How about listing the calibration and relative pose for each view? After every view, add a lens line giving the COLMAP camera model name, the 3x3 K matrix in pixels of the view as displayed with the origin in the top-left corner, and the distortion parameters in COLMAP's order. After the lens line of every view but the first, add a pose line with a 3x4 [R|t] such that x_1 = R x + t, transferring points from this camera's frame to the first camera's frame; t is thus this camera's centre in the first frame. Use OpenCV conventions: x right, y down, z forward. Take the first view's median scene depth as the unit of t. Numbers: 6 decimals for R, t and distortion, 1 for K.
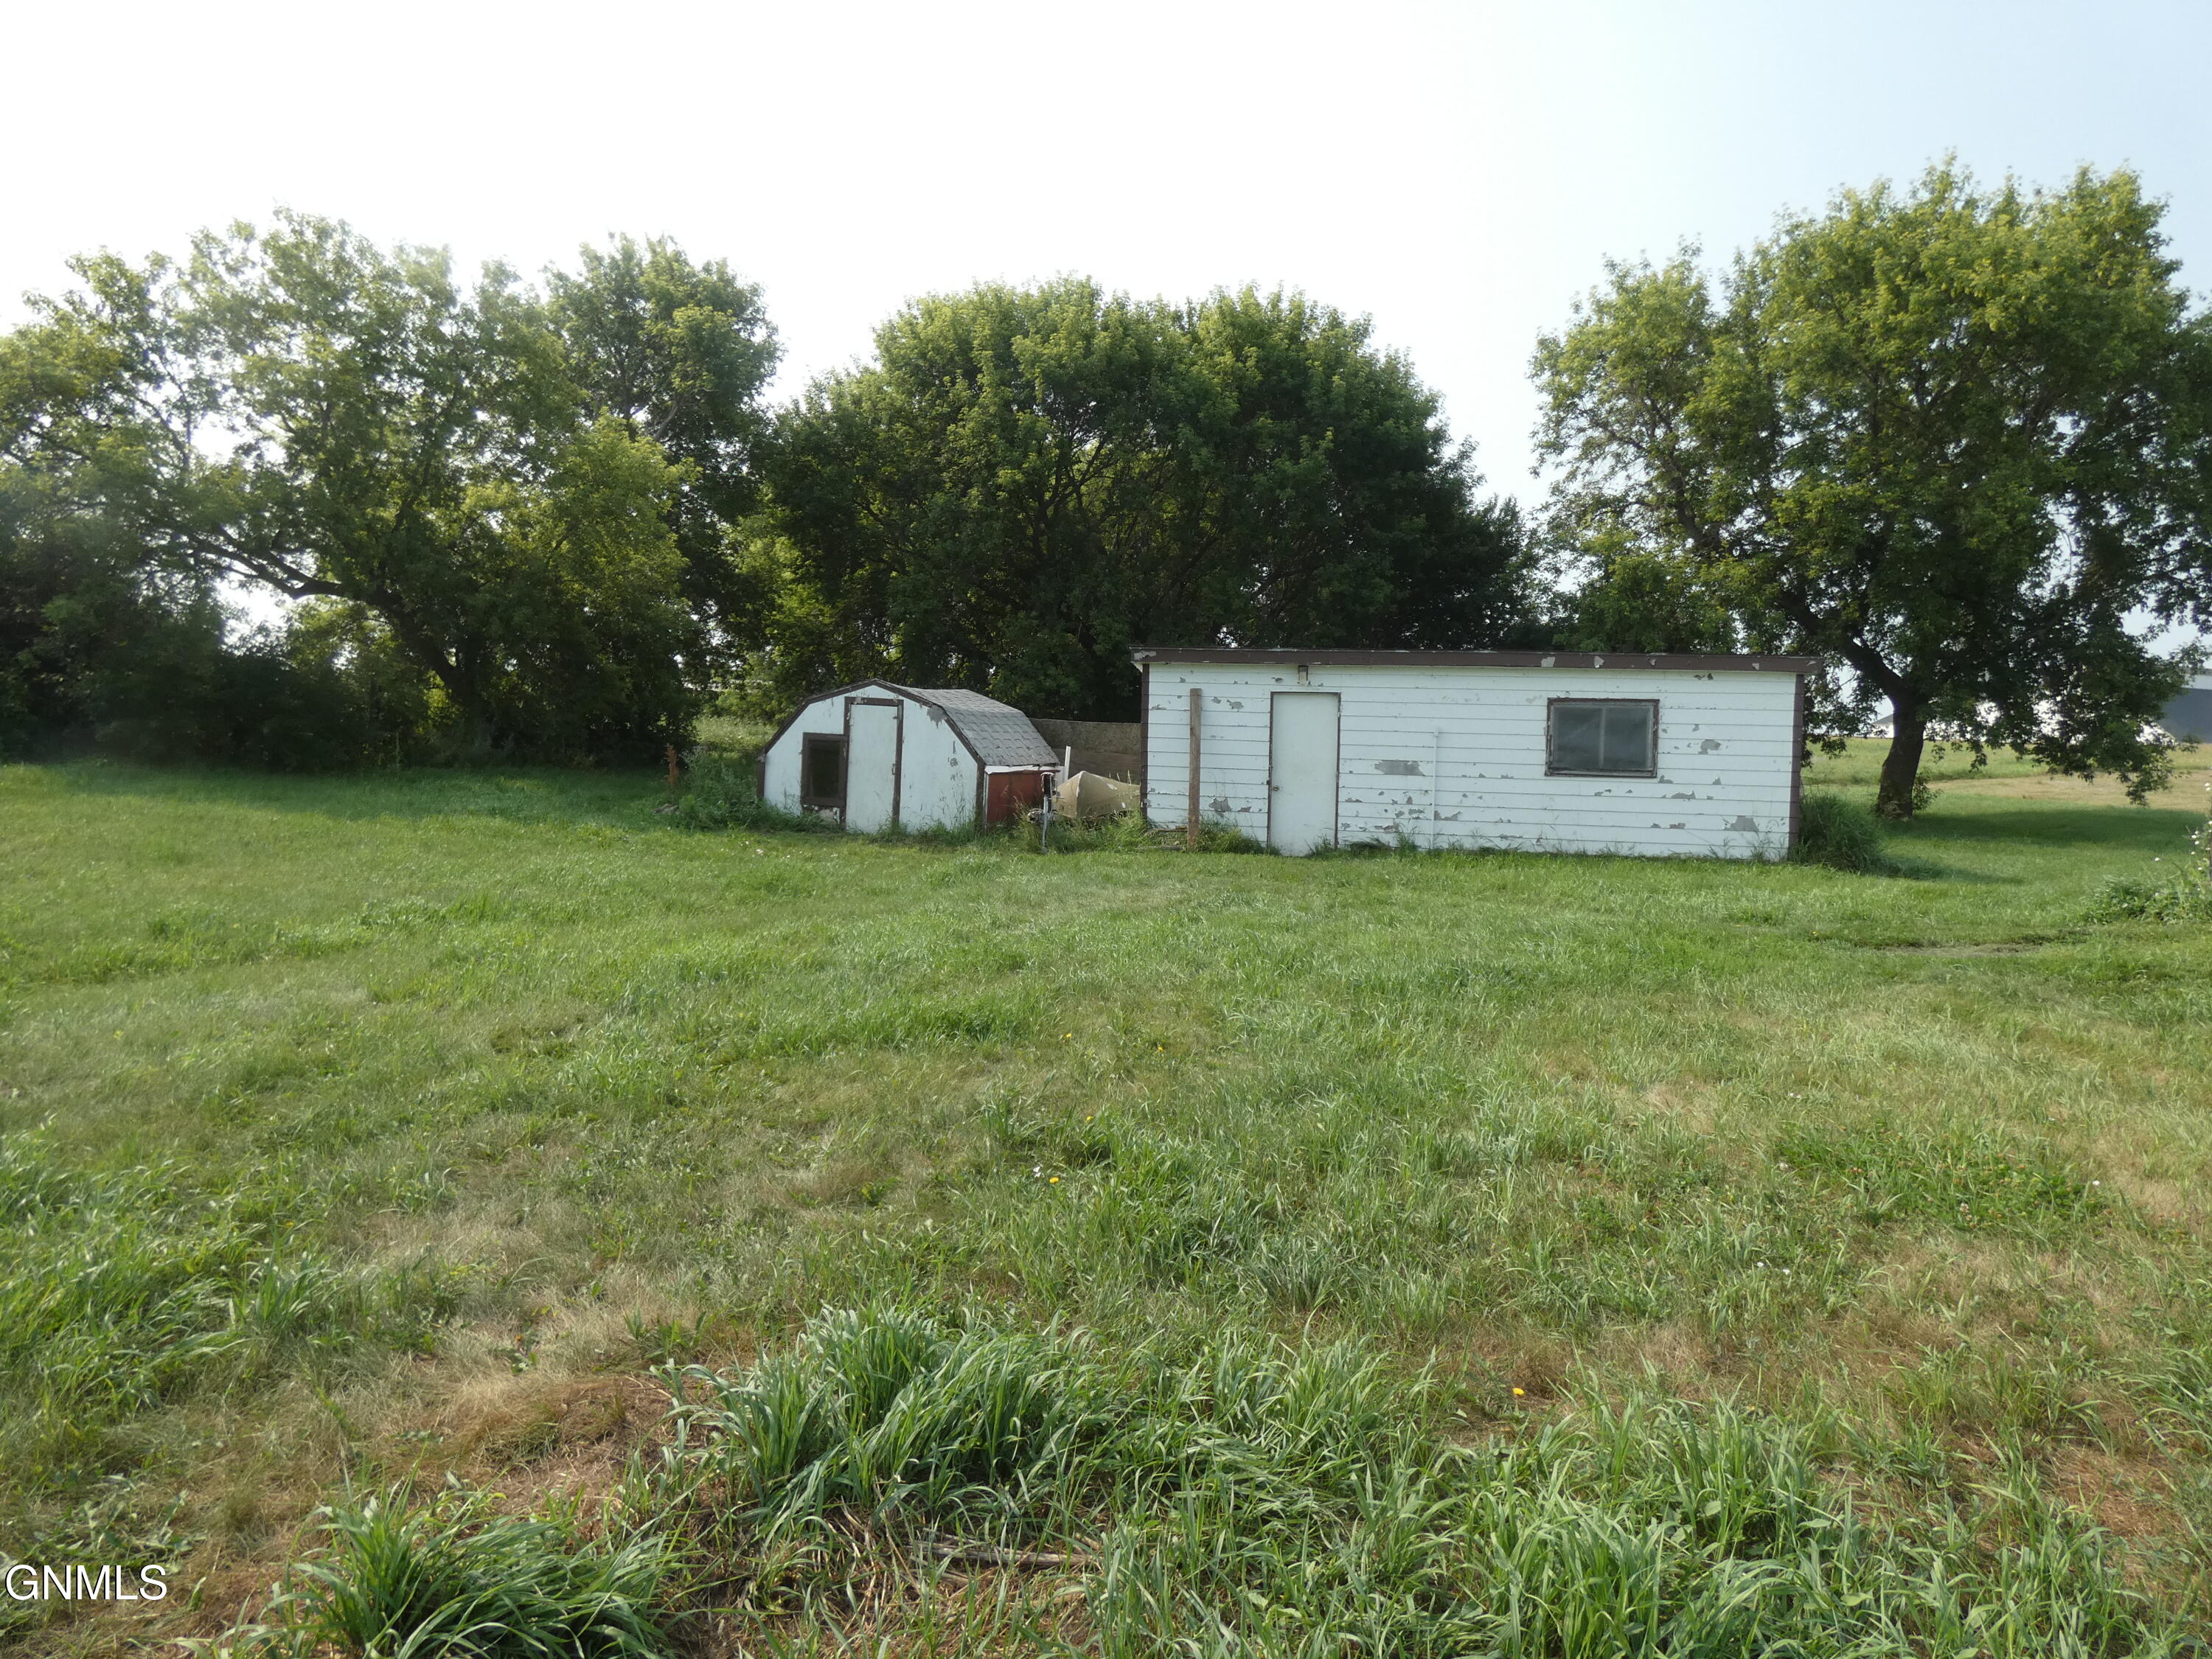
lens RADIAL K [[1341.9, 0, 1104.6], [0, 1341.9, 818.0], [0, 0, 1]] dist [0.005502, -0.003288]
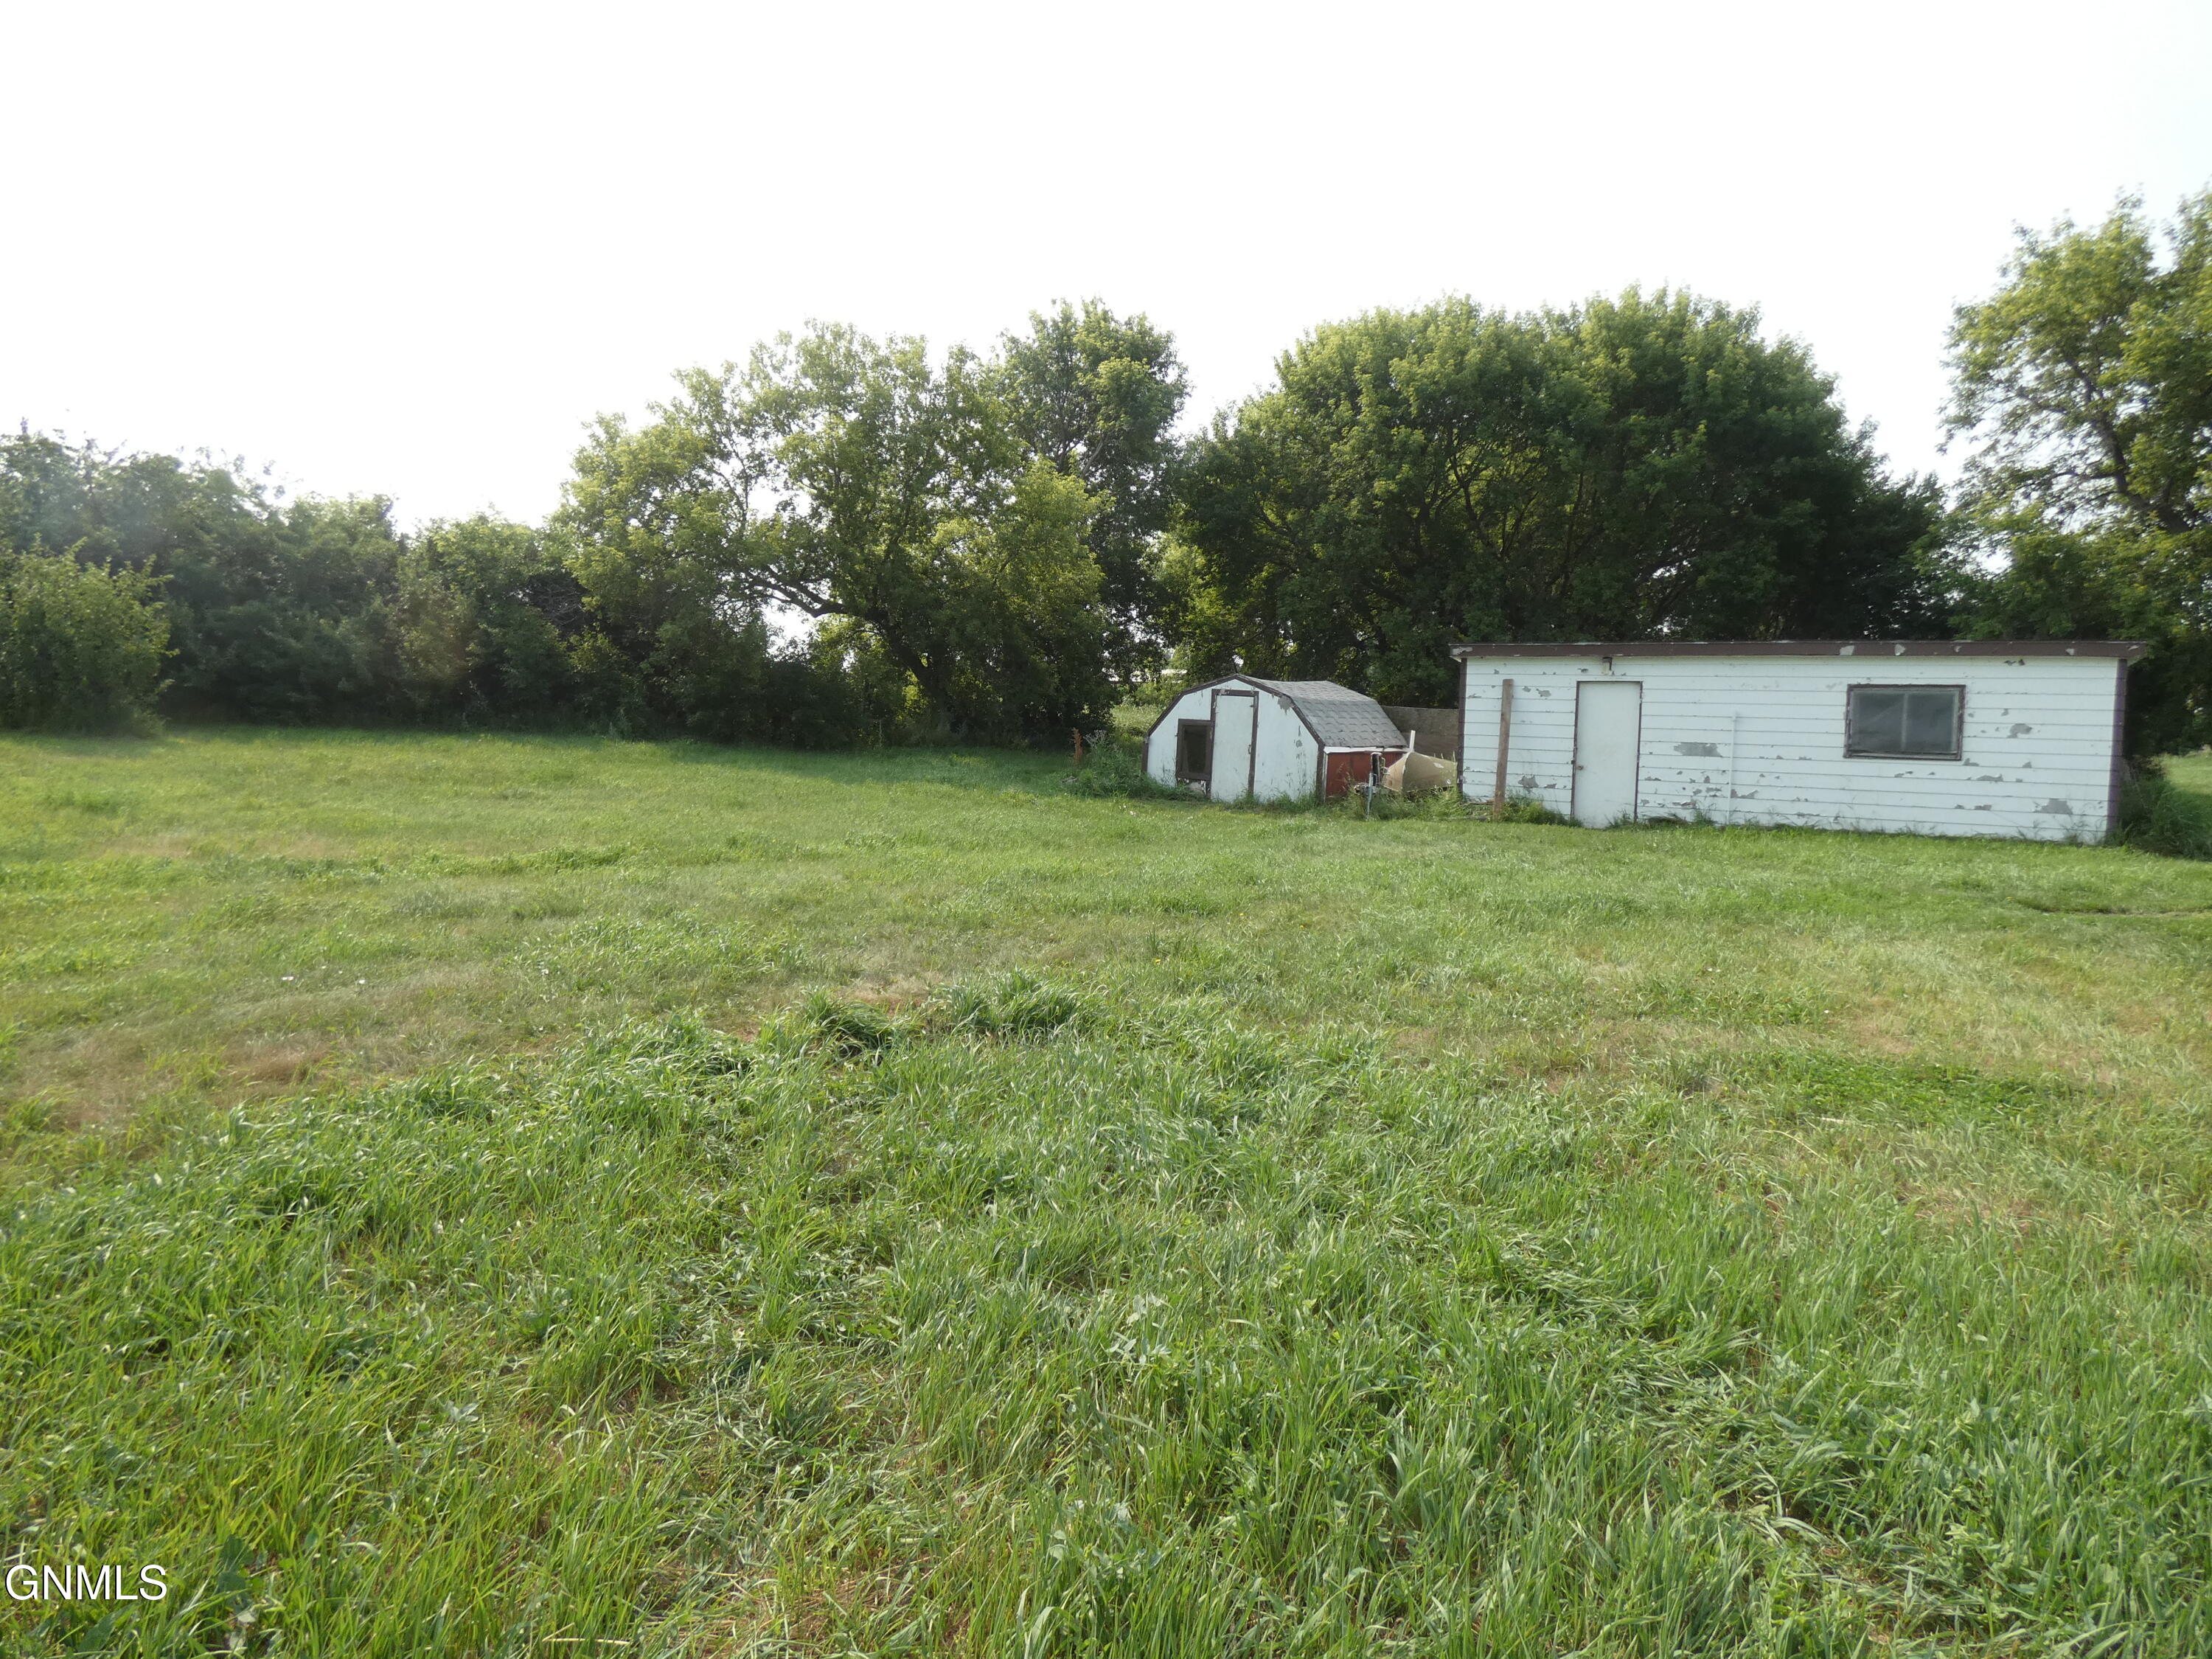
lens RADIAL K [[1341.9, 0, 1120.4], [0, 1341.9, 816.9], [0, 0, 1]] dist [0.005502, -0.003288]
pose [[0.949203, 0.020892, -0.313969, 0.098372], [-0.018216, 0.999768, 0.011455, 0.010959], [0.314136, -0.005154, 0.949364, -0.154704]]
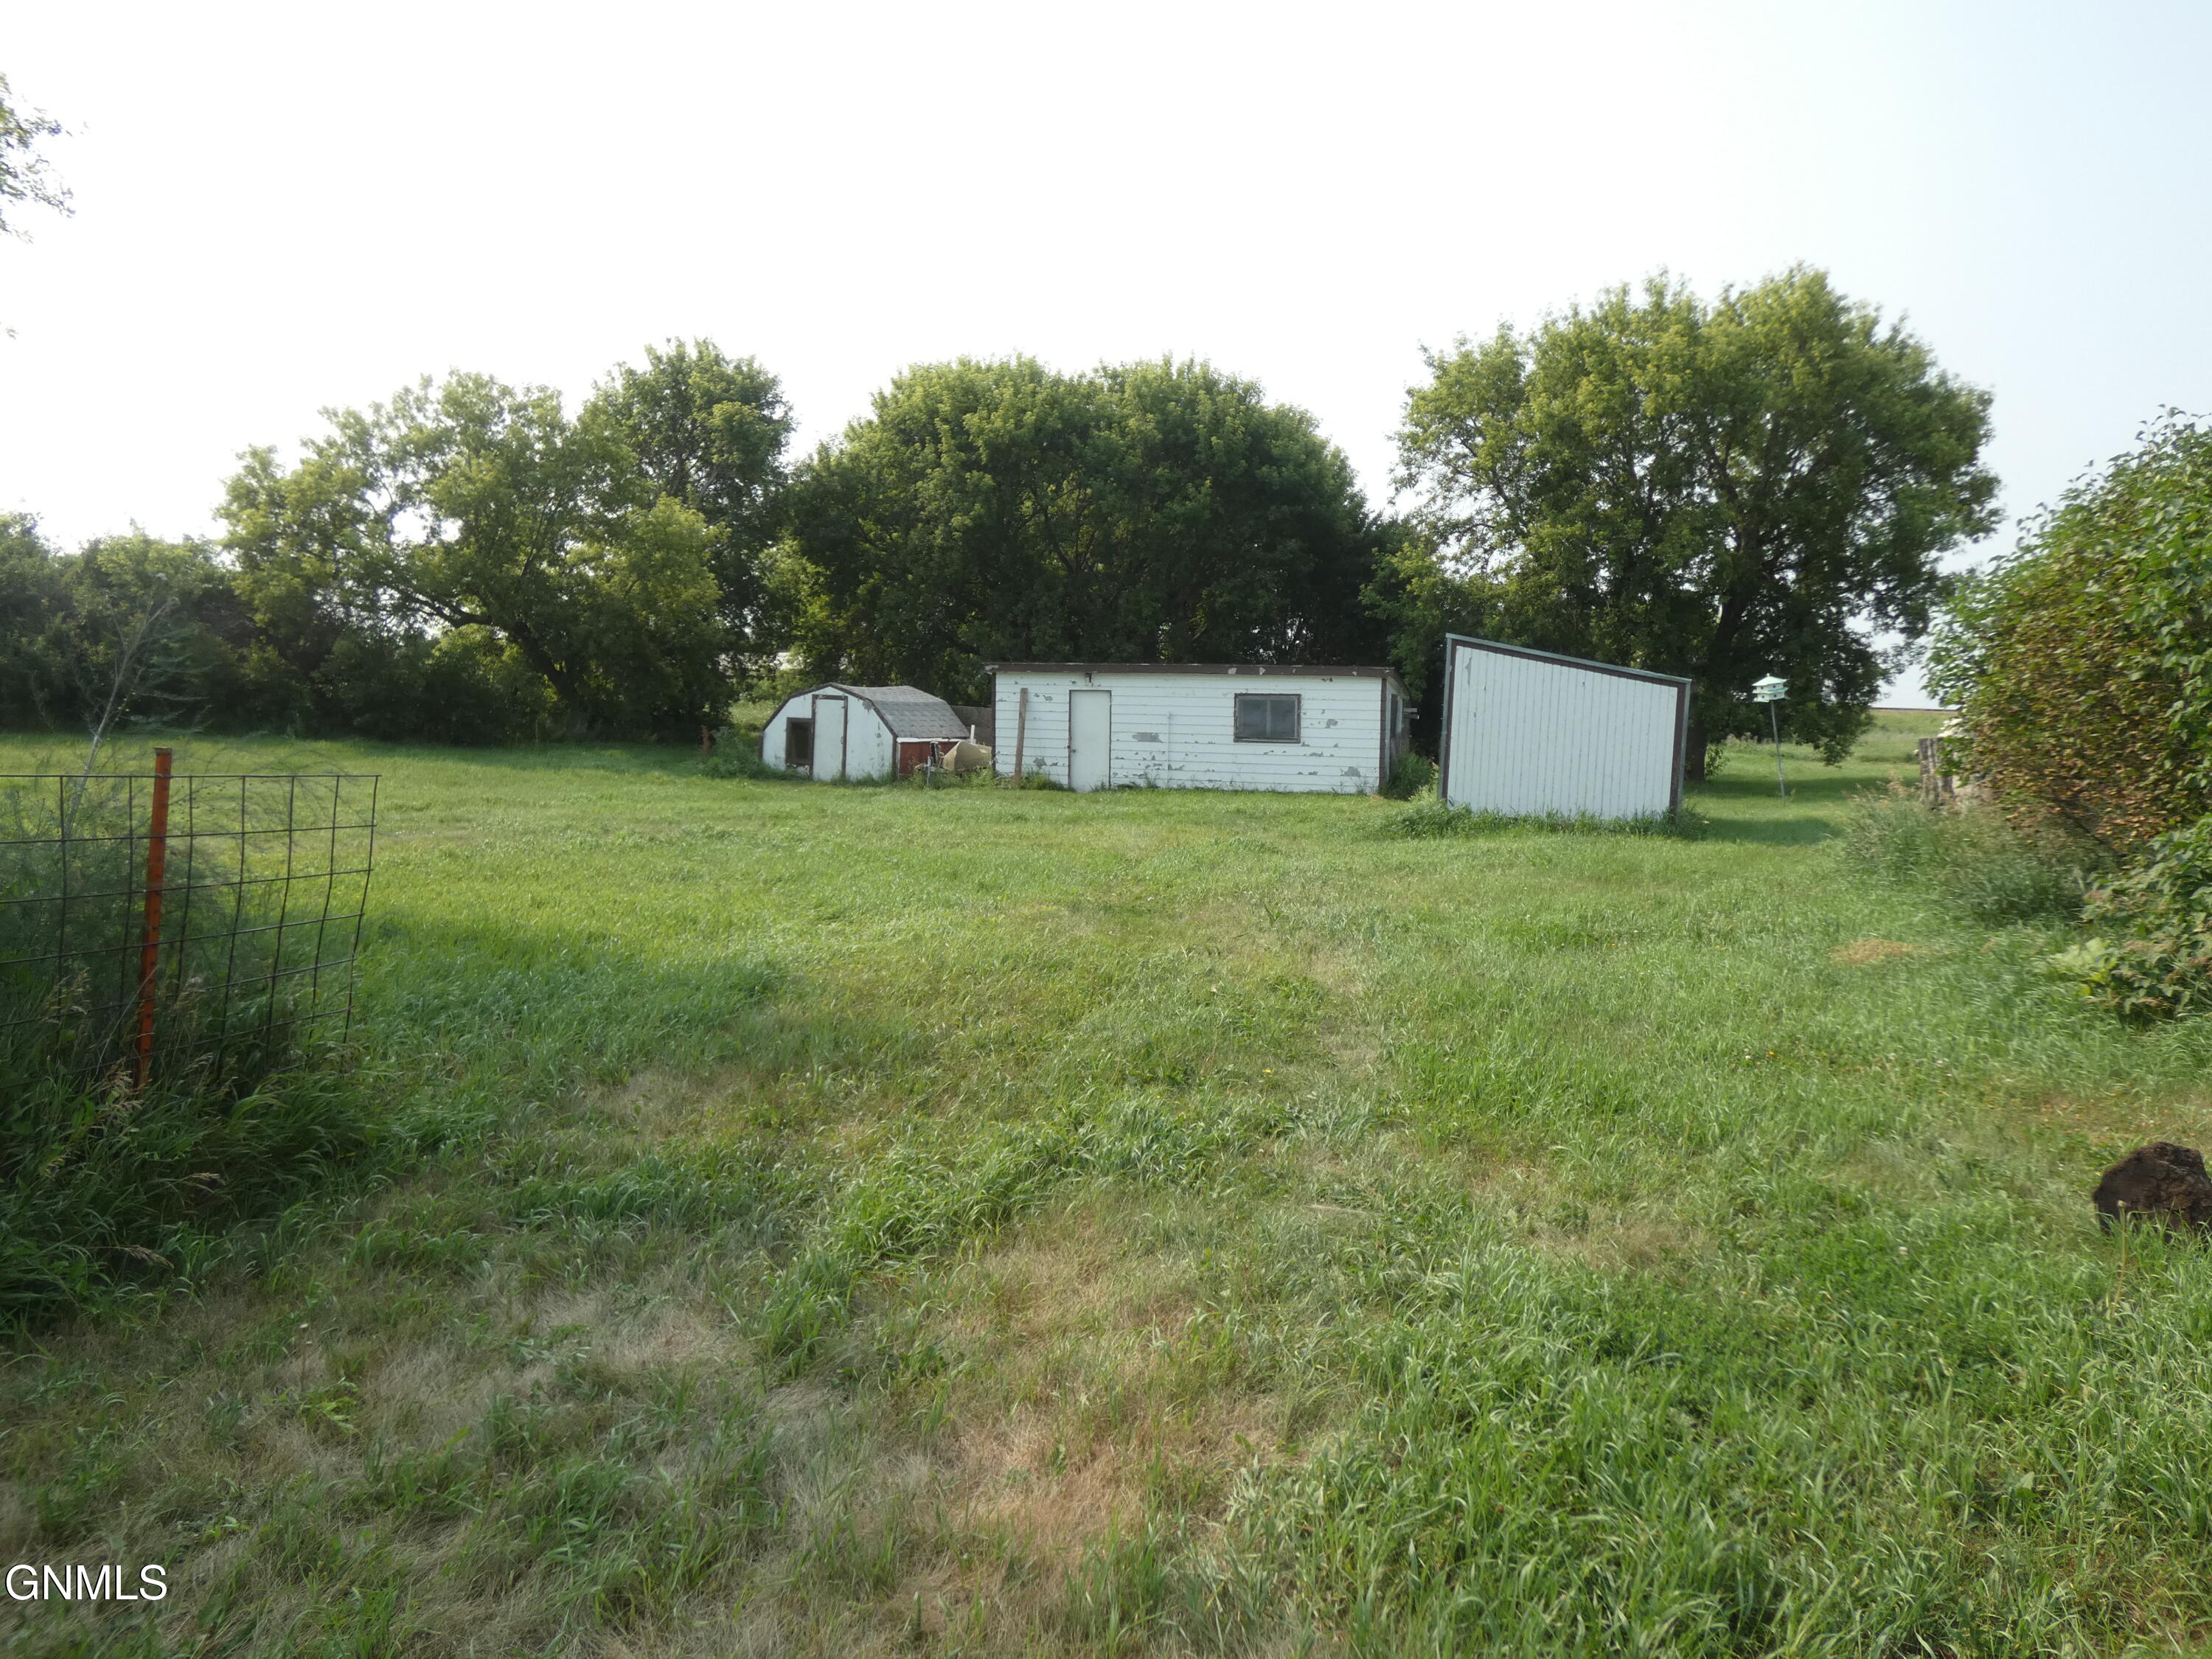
lens RADIAL K [[1681.4, 0, 1139.6], [0, 1681.4, 841.3], [0, 0, 1]] dist [-0.015978, -0.001959]
pose [[0.996409, -0.000706, -0.084666, 0.316549], [0.002005, 0.999882, 0.015263, 0.046190], [0.084645, -0.015378, 0.996293, -0.826861]]
